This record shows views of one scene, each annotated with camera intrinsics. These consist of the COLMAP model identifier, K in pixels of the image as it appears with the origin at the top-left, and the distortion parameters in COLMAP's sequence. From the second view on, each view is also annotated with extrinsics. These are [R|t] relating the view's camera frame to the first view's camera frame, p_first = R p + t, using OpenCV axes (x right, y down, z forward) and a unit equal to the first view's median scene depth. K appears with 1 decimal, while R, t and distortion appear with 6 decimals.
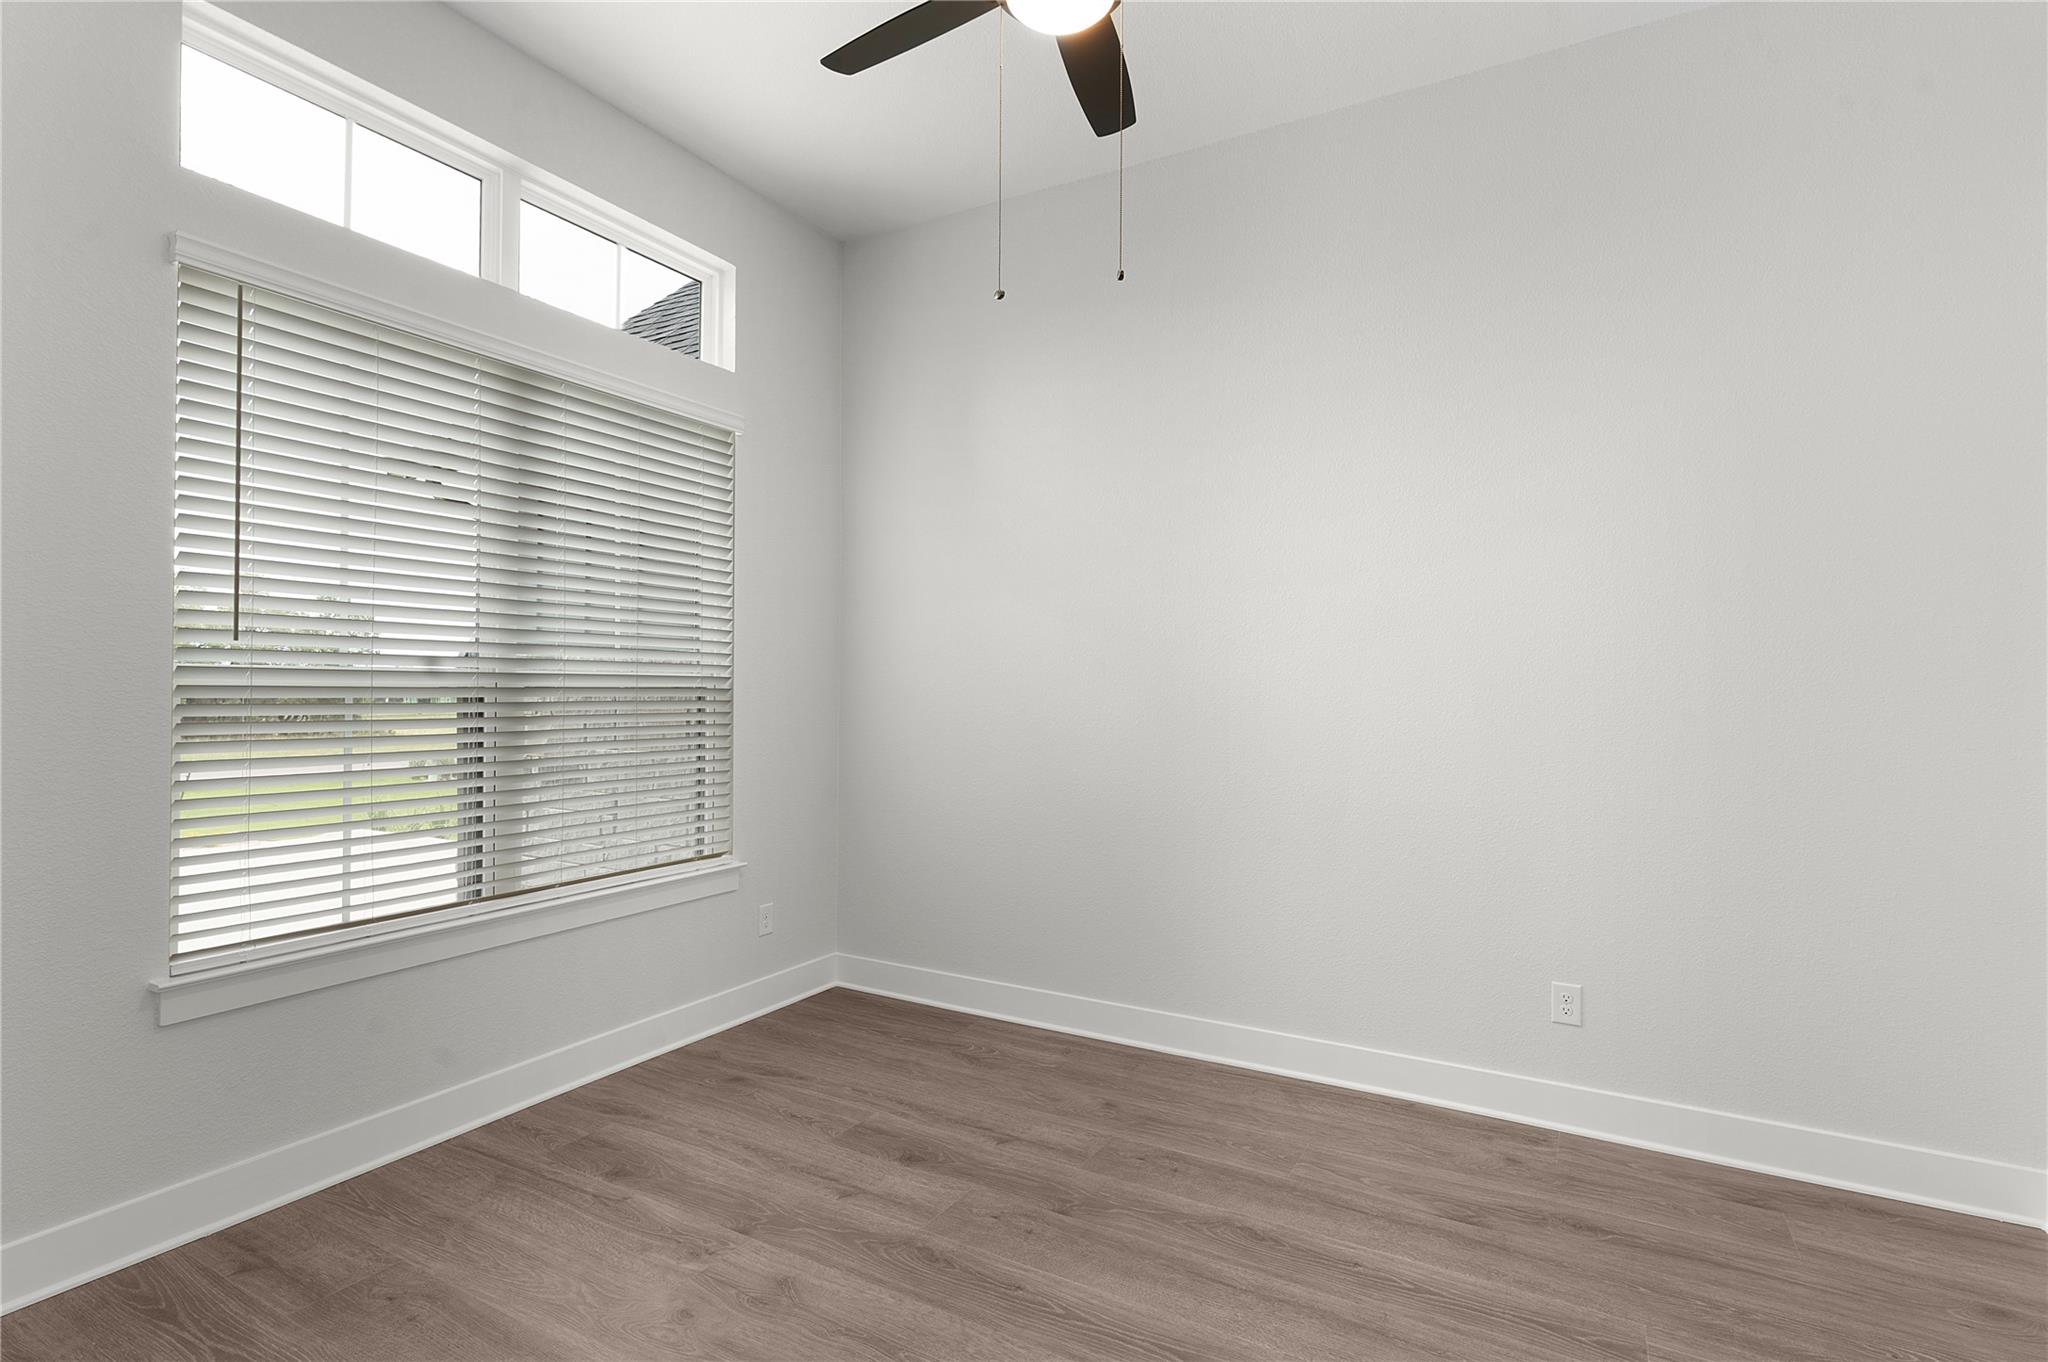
lens RADIAL K [[992.7, 0, 1019.9], [0, 992.7, 684.2], [0, 0, 1]] dist [0.008026, -0.000240]
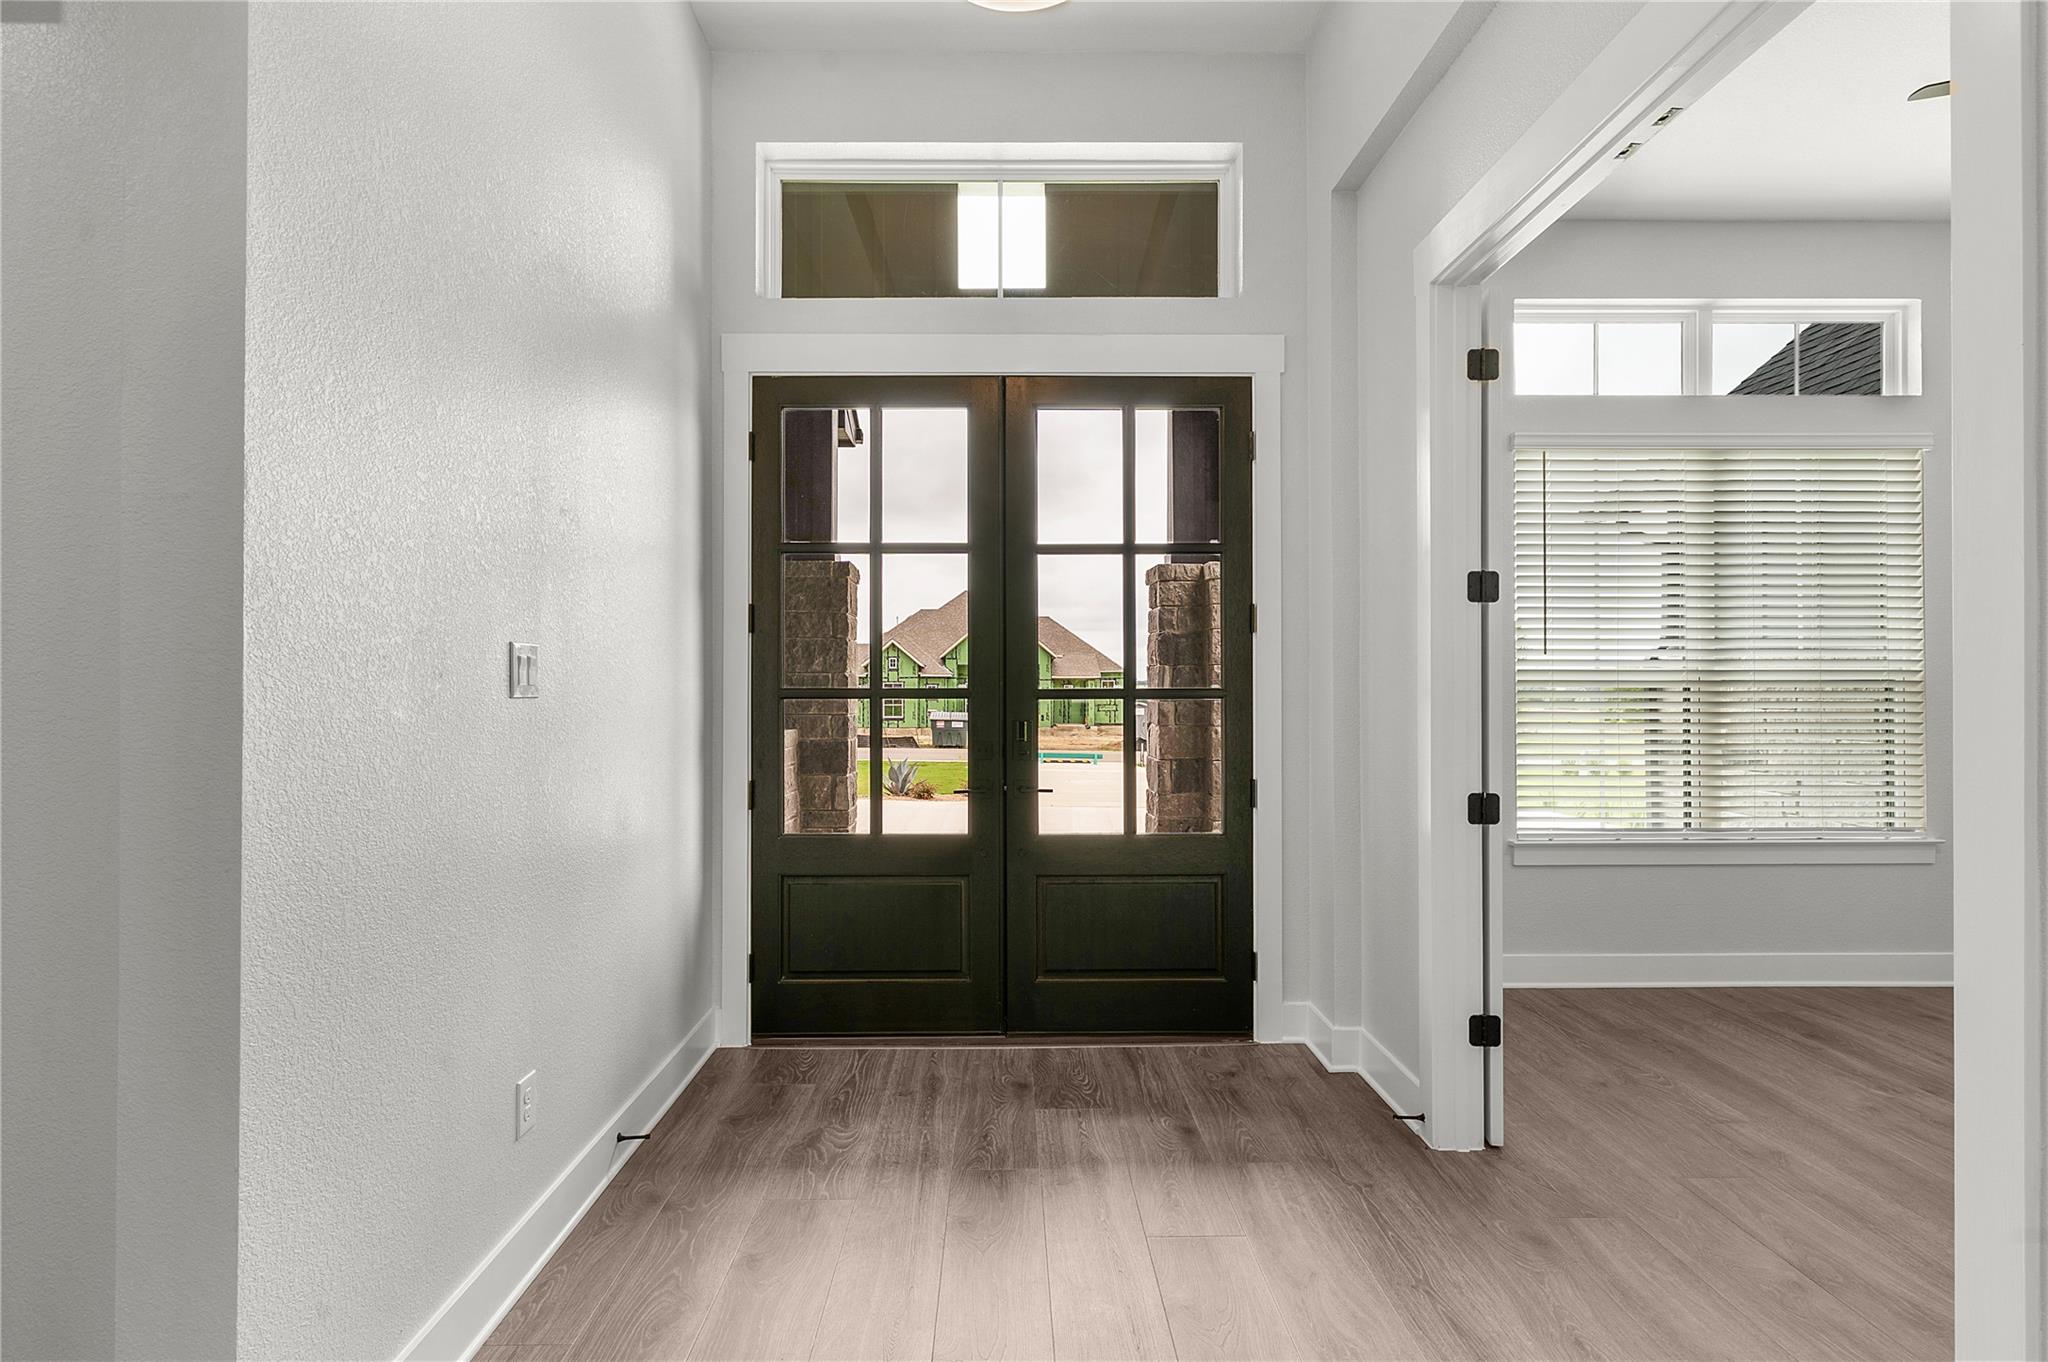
lens RADIAL K [[992.7, 0, 1016.1], [0, 992.7, 679.2], [0, 0, 1]] dist [0.008026, -0.000240]
pose [[0.503732, -0.017033, -0.863692, 0.167874], [0.007894, 0.999855, -0.015114, 0.012596], [0.863824, 0.000796, 0.503793, -0.449523]]
